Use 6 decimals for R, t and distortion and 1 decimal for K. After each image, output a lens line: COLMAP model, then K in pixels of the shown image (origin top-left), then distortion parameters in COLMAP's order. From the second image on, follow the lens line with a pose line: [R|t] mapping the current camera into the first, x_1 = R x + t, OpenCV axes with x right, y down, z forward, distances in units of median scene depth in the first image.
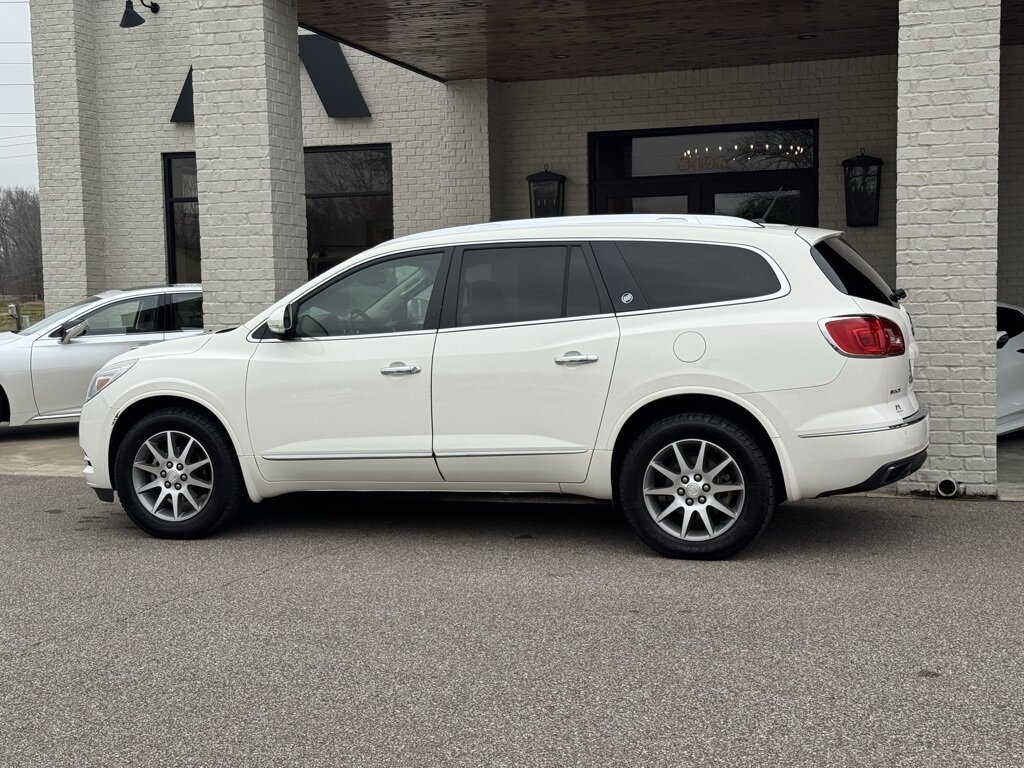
lens RADIAL K [[1422.8, 0, 510.7], [0, 1422.8, 394.3], [0, 0, 1]] dist [0.135913, 0.000000]
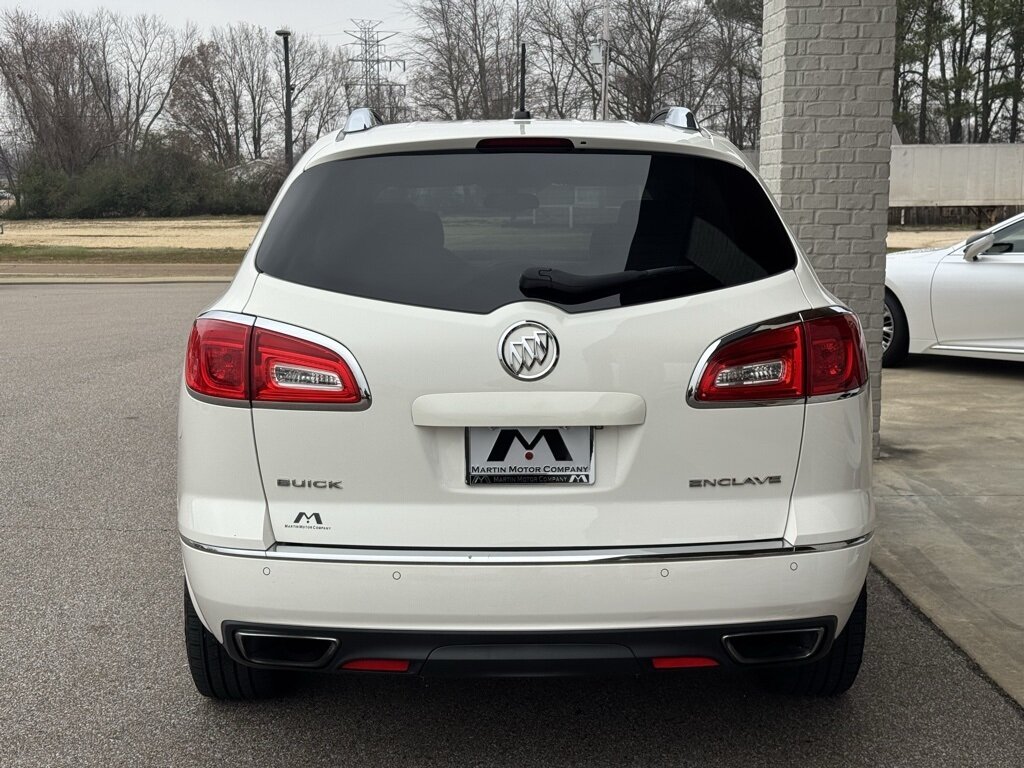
lens RADIAL K [[1422.8, 0, 515.4], [0, 1422.8, 401.7], [0, 0, 1]] dist [0.135913, 0.000000]
pose [[0.323926, 0.159228, -0.932587, 0.574386], [-0.075152, 0.986951, 0.142406, -0.079925], [0.943093, 0.023956, 0.331666, 0.720628]]
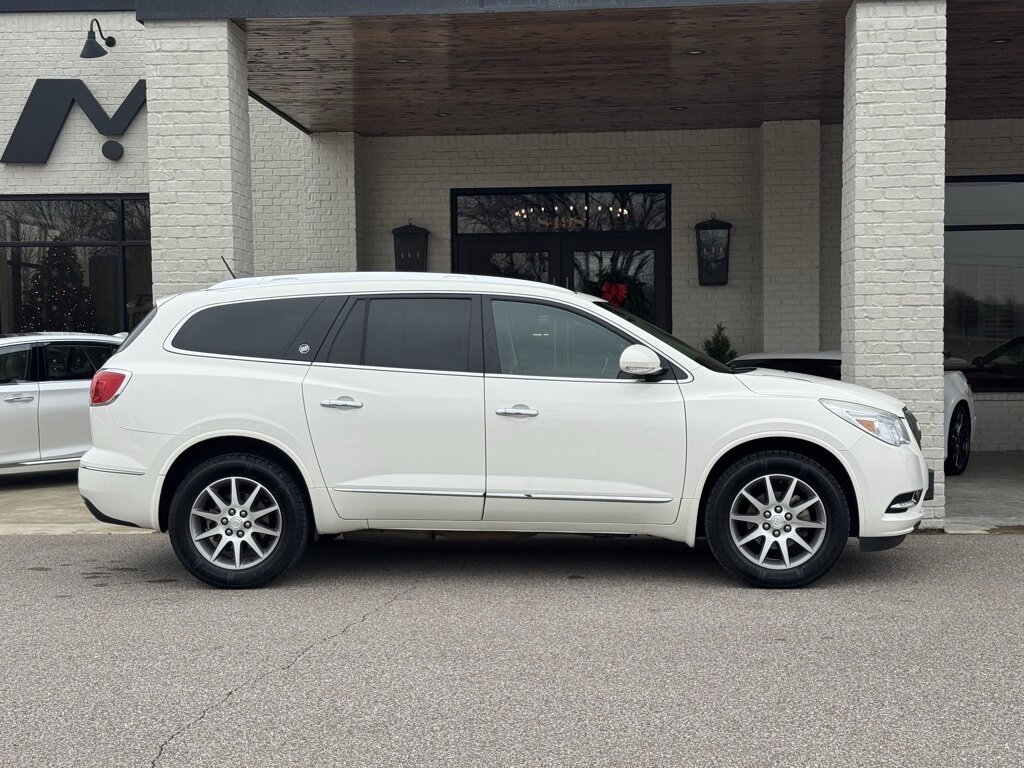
lens RADIAL K [[1422.8, 0, 512.5], [0, 1422.8, 393.2], [0, 0, 1]] dist [0.135913, 0.000000]
pose [[0.973981, -0.000788, 0.226627, -0.233191], [0.009894, 0.999188, -0.039050, 0.006210], [-0.226412, 0.040276, 0.973198, 0.001351]]
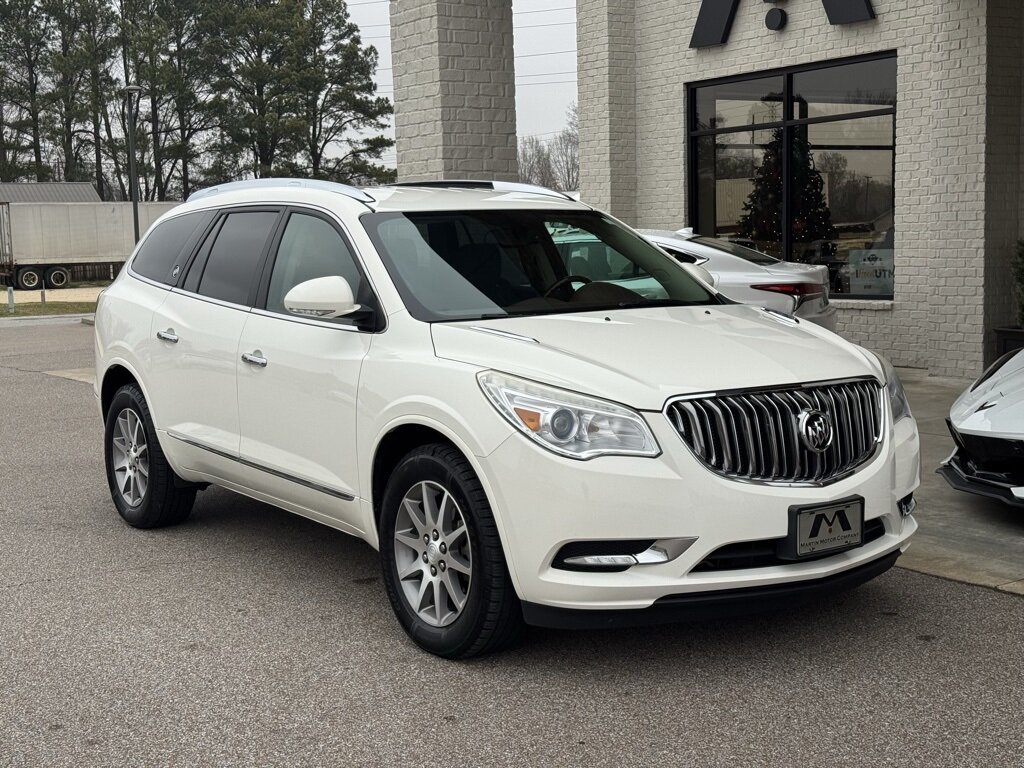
lens RADIAL K [[1422.8, 0, 513.3], [0, 1422.8, 387.8], [0, 0, 1]] dist [0.135913, 0.000000]
pose [[0.787673, 0.065310, -0.612622, 0.472599], [-0.034392, 0.997476, 0.062118, -0.048652], [0.615133, -0.027859, 0.787931, 0.380963]]
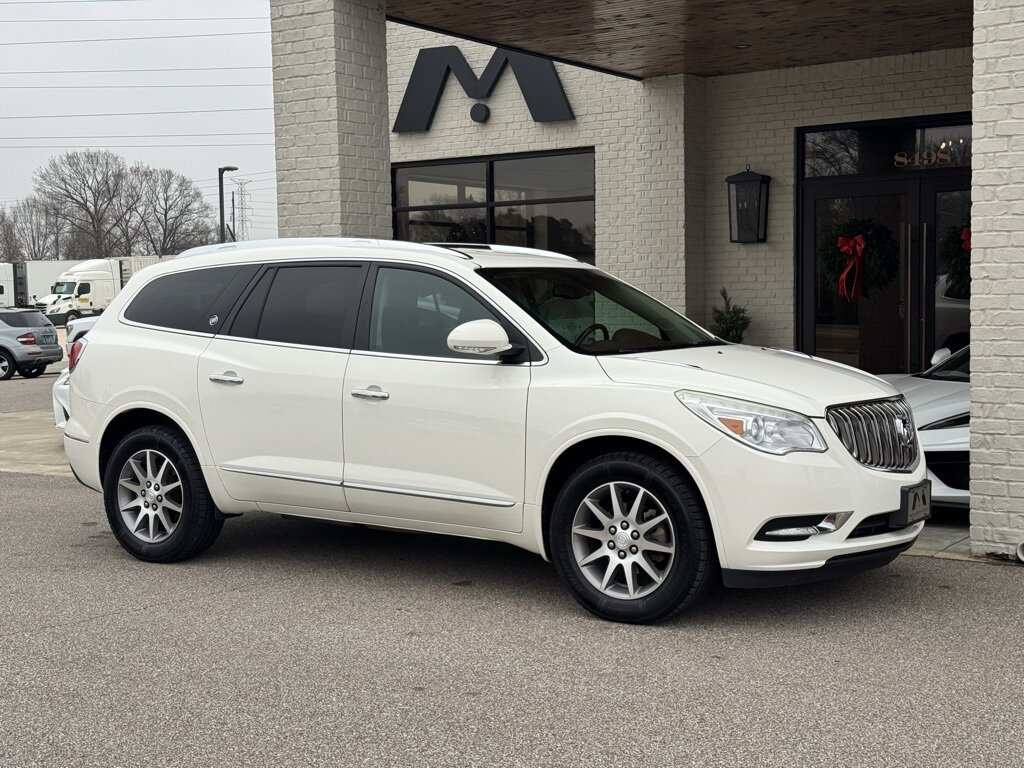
lens RADIAL K [[1422.8, 0, 508.6], [0, 1422.8, 388.6], [0, 0, 1]] dist [0.135913, 0.000000]
pose [[0.956763, 0.023883, -0.289887, 0.257451], [-0.025150, 0.999683, -0.000648, -0.020170], [0.289780, 0.007910, 0.957061, 0.123660]]
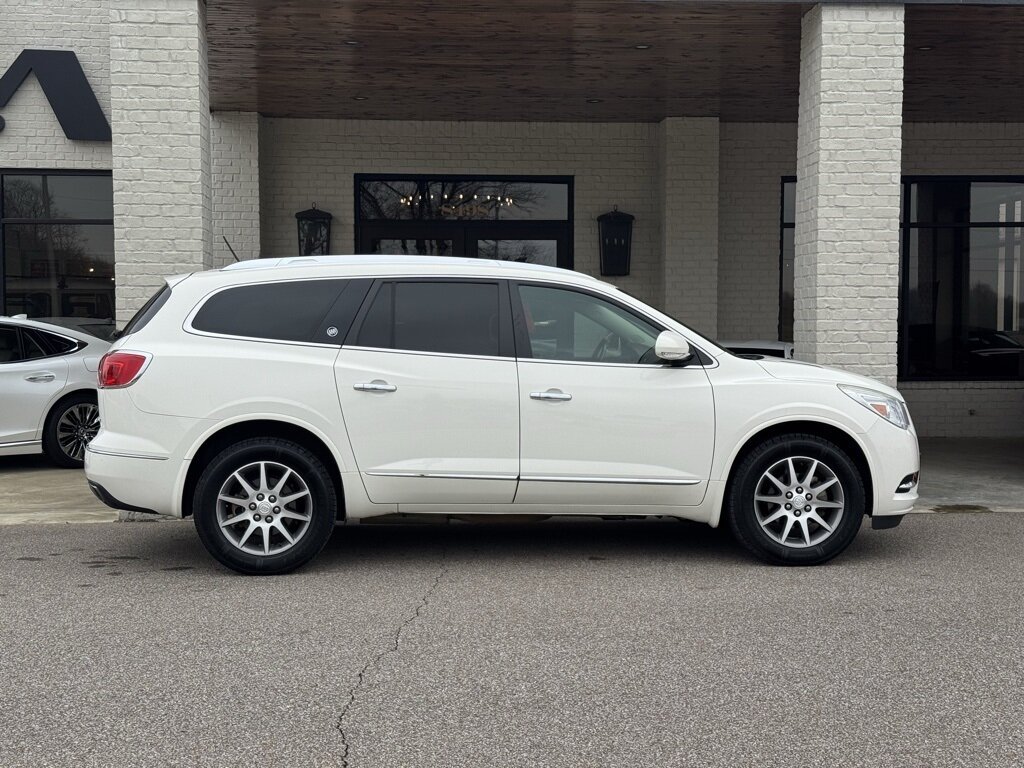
lens RADIAL K [[1422.8, 0, 515.9], [0, 1422.8, 397.1], [0, 0, 1]] dist [0.135913, 0.000000]
pose [[0.926768, -0.000261, 0.375634, -0.382158], [0.011659, 0.999538, -0.028073, 0.008800], [-0.375453, 0.030396, 0.926343, 0.039553]]
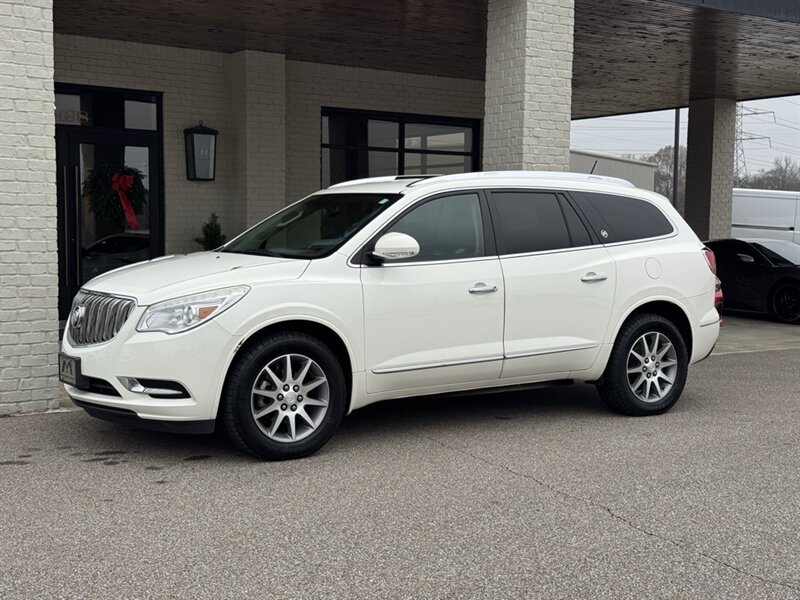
lens RADIAL K [[1111.5, 0, 399.7], [0, 1111.5, 306.4], [0, 0, 1]] dist [0.135913, 0.000000]
pose [[0.612637, -0.031682, 0.789729, -0.727049], [0.037288, 0.999242, 0.011161, -0.013110], [-0.789484, 0.022609, 0.613355, 0.396440]]
